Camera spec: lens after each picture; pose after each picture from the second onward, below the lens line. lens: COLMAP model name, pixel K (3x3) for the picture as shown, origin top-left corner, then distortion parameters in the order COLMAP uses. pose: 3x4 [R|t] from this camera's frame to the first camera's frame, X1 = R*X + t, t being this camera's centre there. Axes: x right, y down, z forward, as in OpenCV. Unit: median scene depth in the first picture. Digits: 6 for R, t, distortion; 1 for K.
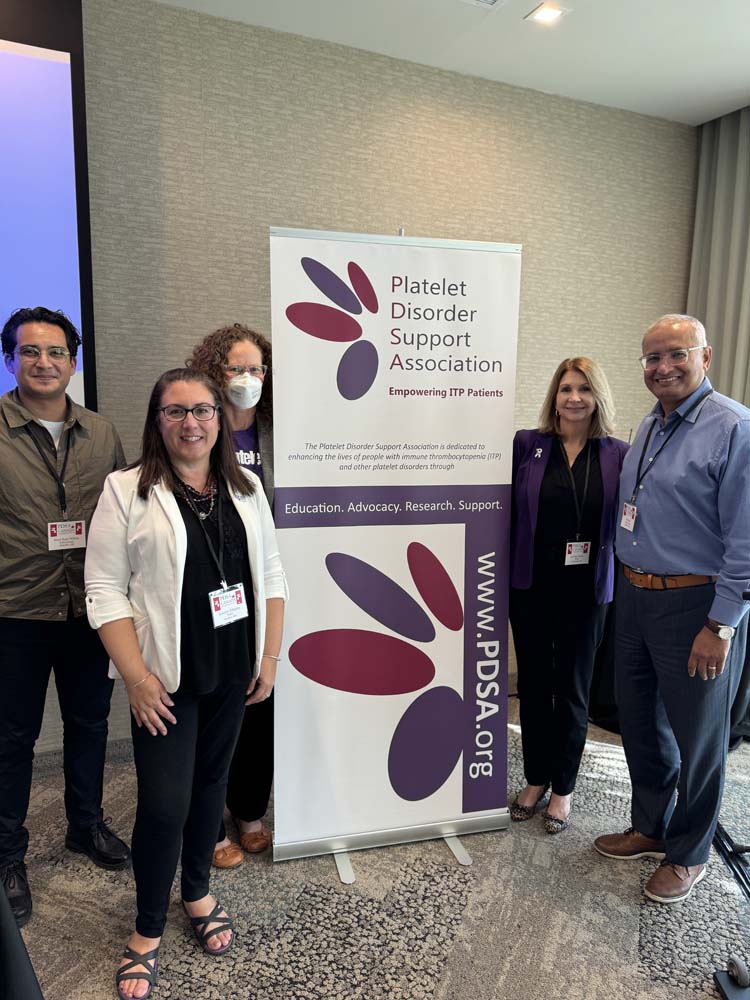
lens RADIAL K [[713.0, 0, 375.0], [0, 713.0, 500.0], [0, 0, 1]] dist [0.057986, -0.111832]
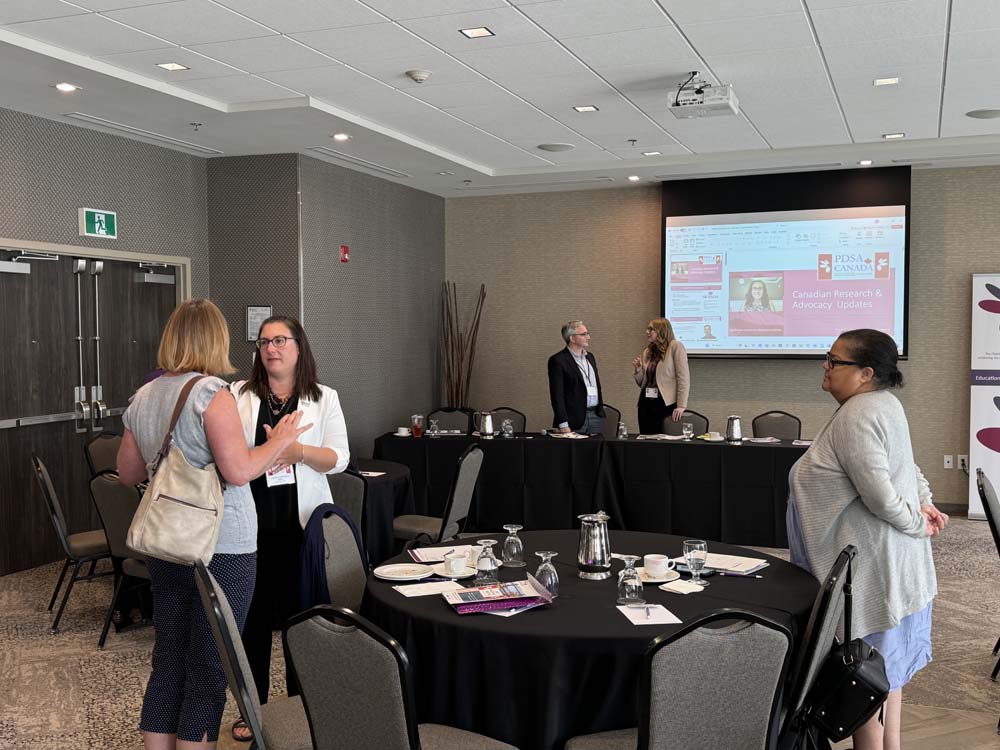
lens RADIAL K [[1021.2, 0, 500.0], [0, 1021.2, 375.0], [0, 0, 1]] dist [0.172601, -0.417288]
pose [[0.716901, 0.002588, -0.697170, 1.171619], [-0.089947, 0.991979, -0.088811, 0.461564], [0.691348, 0.126377, 0.711383, -2.677840]]
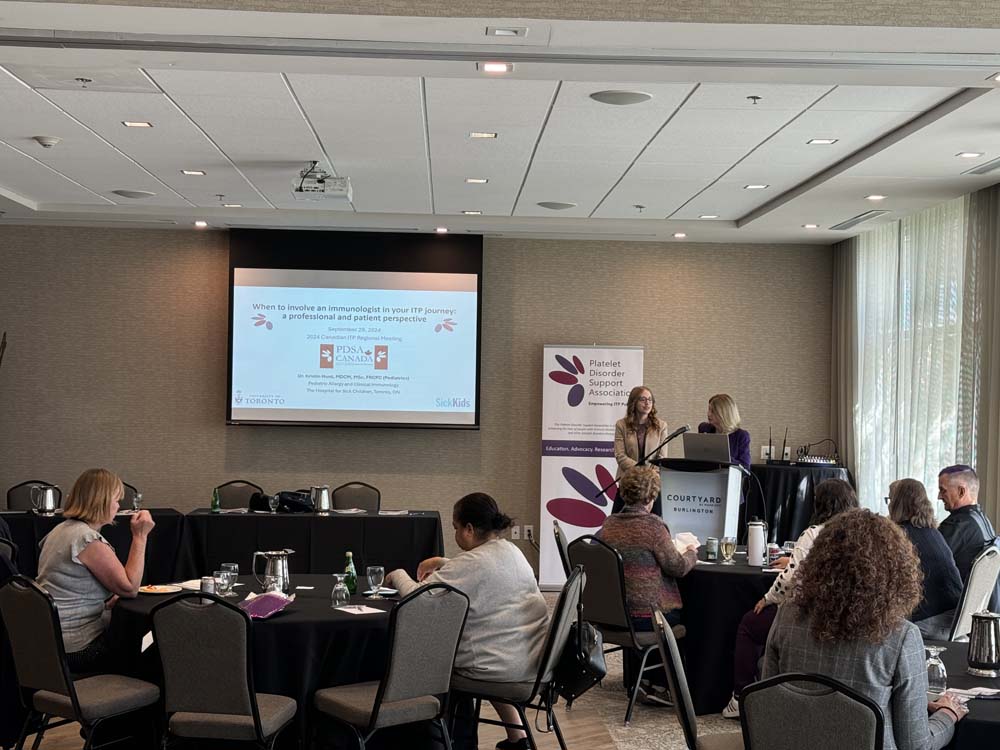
lens RADIAL K [[1577.2, 0, 500.0], [0, 1577.2, 375.0], [0, 0, 1]] dist [0.139048, 0.014348]
pose [[0.938591, -0.007995, -0.344940, 1.640228], [-0.051401, 0.985336, -0.162701, 0.668088], [0.341182, 0.170440, 0.924416, -4.258937]]
